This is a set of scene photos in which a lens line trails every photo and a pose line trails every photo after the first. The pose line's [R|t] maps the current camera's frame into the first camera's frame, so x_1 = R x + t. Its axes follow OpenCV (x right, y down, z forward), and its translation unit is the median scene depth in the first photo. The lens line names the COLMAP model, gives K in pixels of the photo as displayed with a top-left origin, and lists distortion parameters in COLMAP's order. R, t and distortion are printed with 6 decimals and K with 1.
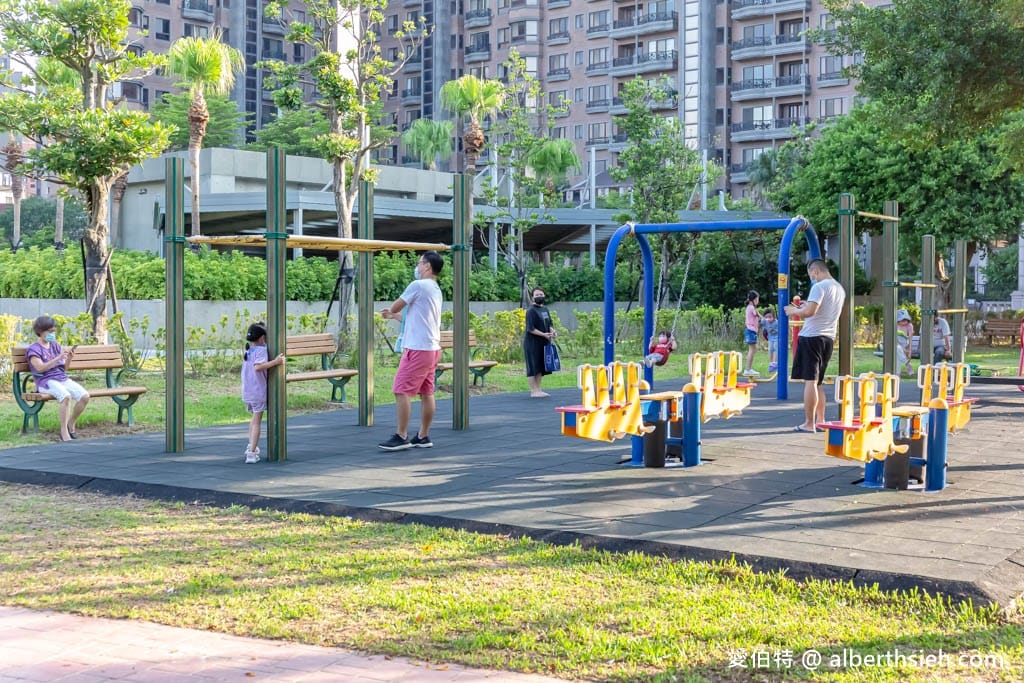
lens RADIAL K [[1629.4, 0, 512.0], [0, 1629.4, 341.5], [0, 0, 1]] dist [0.063987, 0.061466]
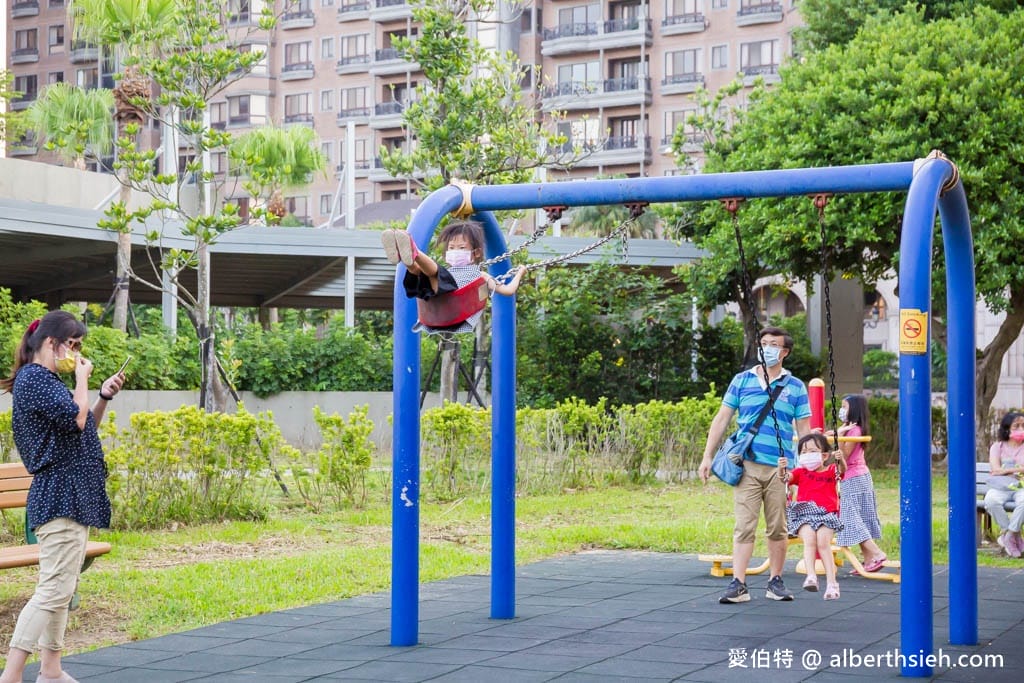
lens RADIAL K [[1629.4, 0, 512.0], [0, 1629.4, 341.5], [0, 0, 1]] dist [0.063987, 0.061466]
pose [[0.988189, 0.007286, 0.153064, 0.018571], [0.001351, 0.998416, -0.056249, -0.009871], [-0.153231, 0.055791, 0.986614, 0.433647]]
